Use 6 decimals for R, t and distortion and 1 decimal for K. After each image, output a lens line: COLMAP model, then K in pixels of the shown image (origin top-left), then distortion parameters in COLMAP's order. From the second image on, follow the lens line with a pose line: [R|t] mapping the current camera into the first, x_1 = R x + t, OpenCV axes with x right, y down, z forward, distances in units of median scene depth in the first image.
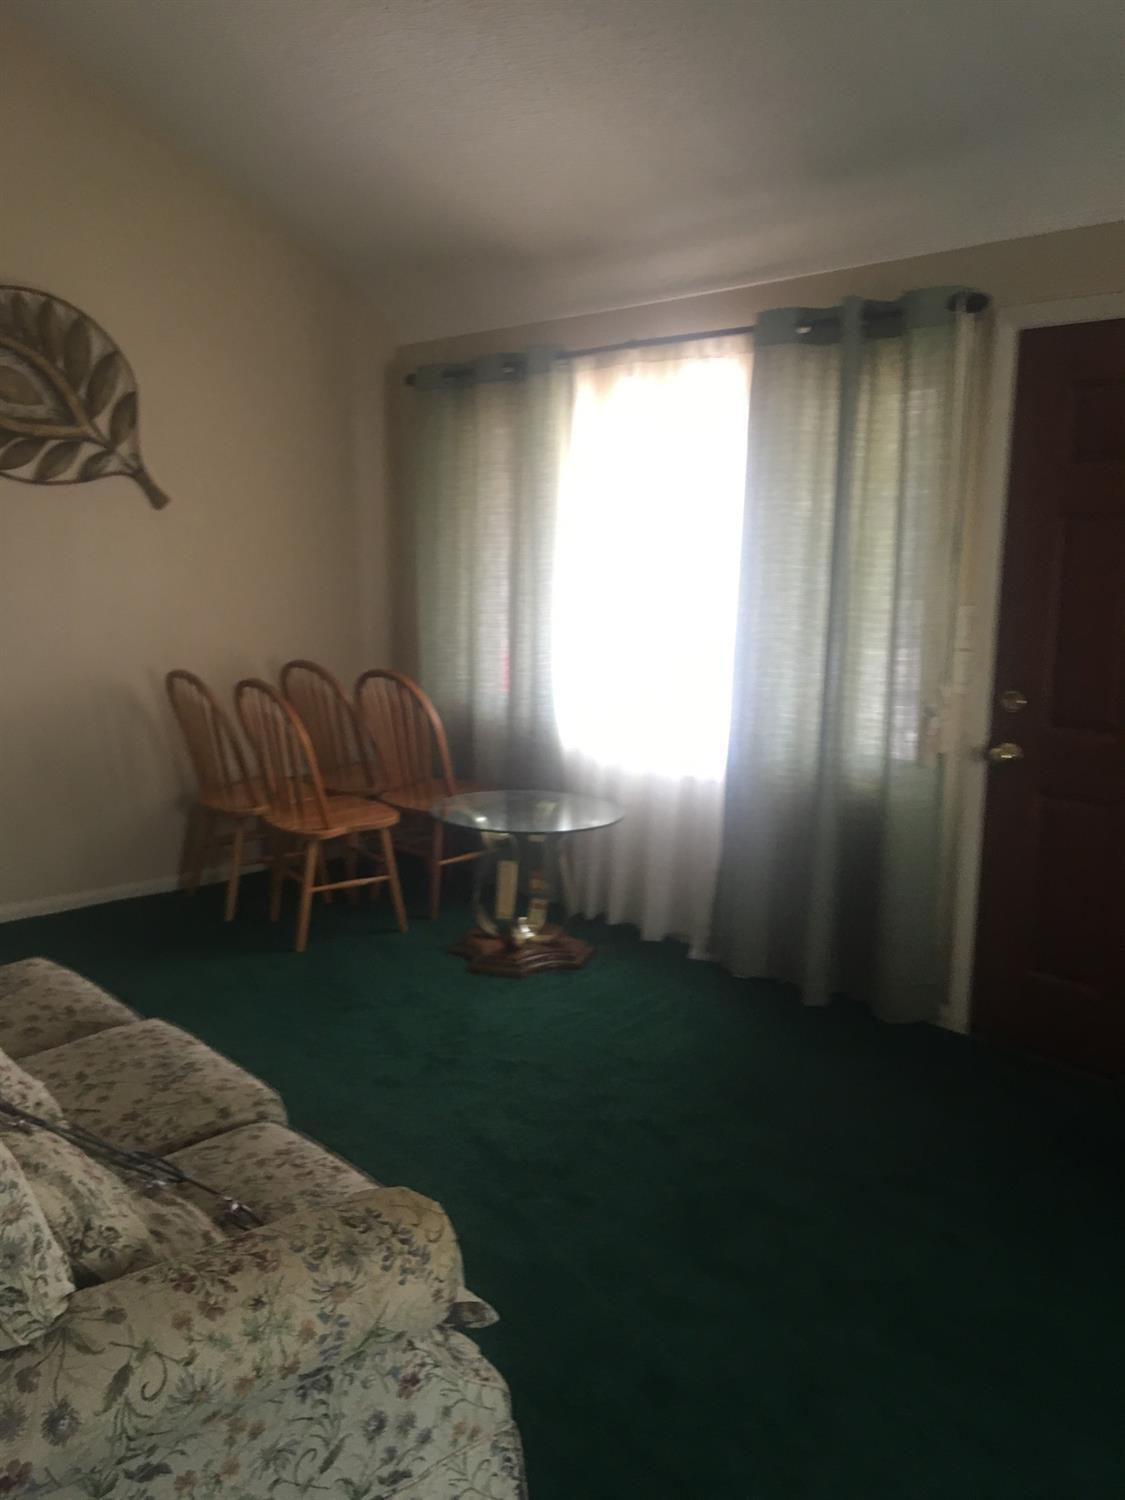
lens RADIAL K [[1304.8, 0, 542.9], [0, 1304.8, 772.1], [0, 0, 1]] dist [0.086454, -0.159305]
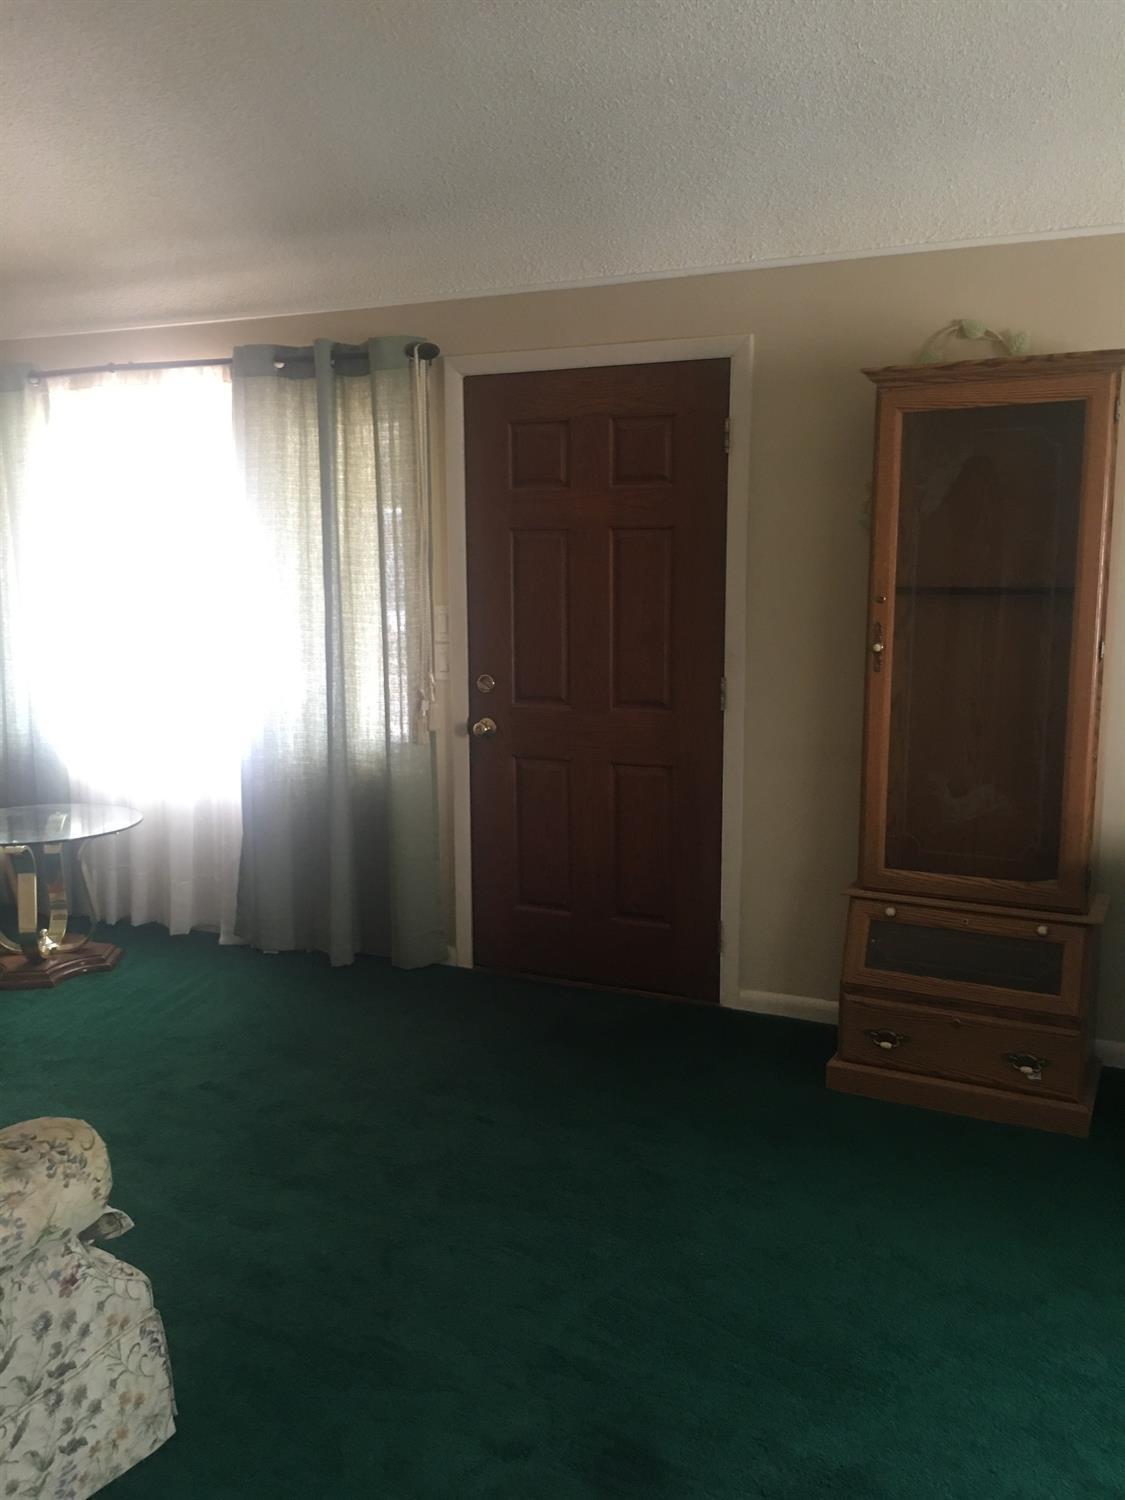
lens RADIAL K [[1304.8, 0, 542.9], [0, 1304.8, 772.1], [0, 0, 1]] dist [0.086454, -0.159305]
pose [[0.916549, -0.082609, 0.391298, -0.126314], [0.087293, 0.996166, 0.005838, 0.045145], [-0.390280, 0.028807, 0.920245, -0.216088]]
